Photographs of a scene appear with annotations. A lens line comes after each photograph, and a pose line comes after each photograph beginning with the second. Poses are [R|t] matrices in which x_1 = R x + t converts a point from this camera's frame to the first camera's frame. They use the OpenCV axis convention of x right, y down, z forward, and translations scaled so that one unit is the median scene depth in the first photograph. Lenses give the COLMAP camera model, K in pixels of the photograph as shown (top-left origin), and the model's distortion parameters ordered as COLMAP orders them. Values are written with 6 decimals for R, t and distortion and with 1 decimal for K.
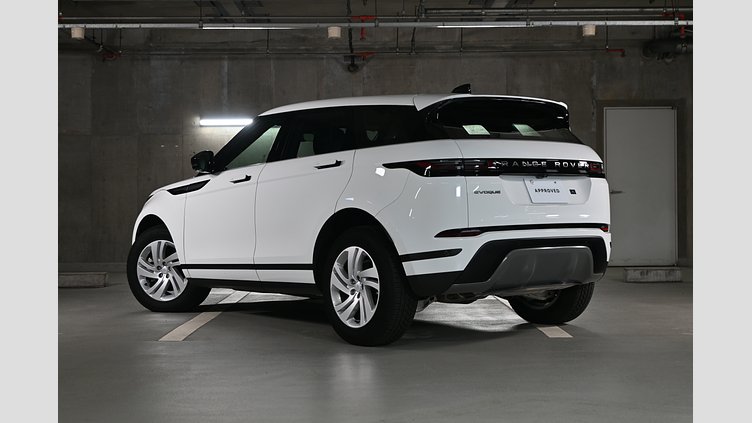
lens RADIAL K [[1041.2, 0, 385.4], [0, 1041.2, 217.4], [0, 0, 1]] dist [0.029890, 0.000000]
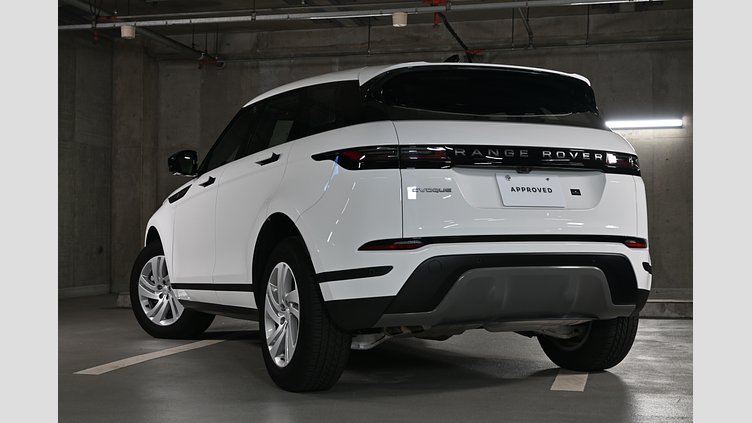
lens RADIAL K [[1041.2, 0, 381.1], [0, 1041.2, 214.3], [0, 0, 1]] dist [0.029890, 0.000000]
pose [[0.970541, 0.002642, -0.240920, 0.187509], [-0.009708, 0.999557, -0.028146, 0.010911], [0.240738, 0.029656, 0.970137, 0.212609]]
